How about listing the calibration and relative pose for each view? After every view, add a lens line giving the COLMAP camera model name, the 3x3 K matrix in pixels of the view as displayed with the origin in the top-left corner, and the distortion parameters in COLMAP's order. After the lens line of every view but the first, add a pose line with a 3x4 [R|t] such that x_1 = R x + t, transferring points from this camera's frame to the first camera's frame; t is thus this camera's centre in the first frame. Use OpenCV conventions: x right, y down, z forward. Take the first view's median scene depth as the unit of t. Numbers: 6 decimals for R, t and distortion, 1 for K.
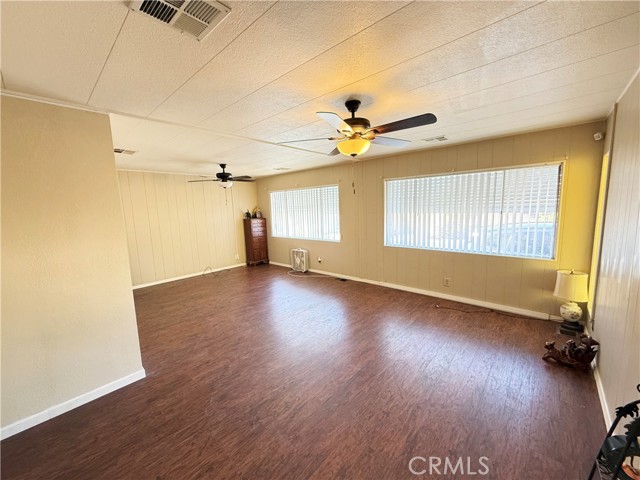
lens RADIAL K [[255.7, 0, 318.6], [0, 255.7, 240.9], [0, 0, 1]] dist [-0.000692, -0.000096]
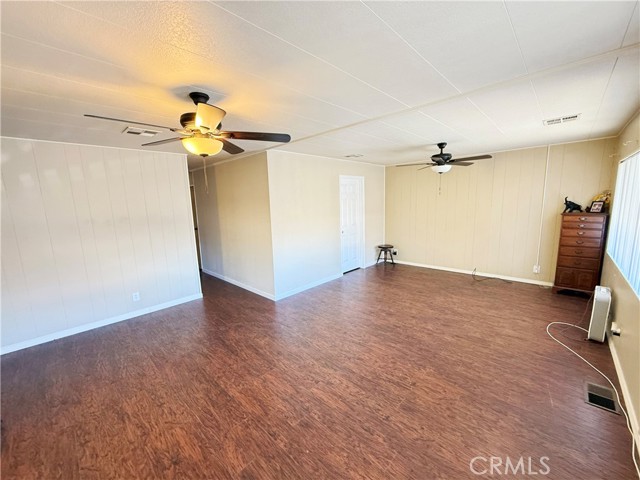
lens RADIAL K [[255.7, 0, 318.6], [0, 255.7, 240.9], [0, 0, 1]] dist [-0.000692, -0.000096]
pose [[-0.025670, 0.189308, -0.981582, 0.502963], [-0.100802, 0.976411, 0.190947, -0.120099], [0.994575, 0.103847, -0.005982, 0.681029]]
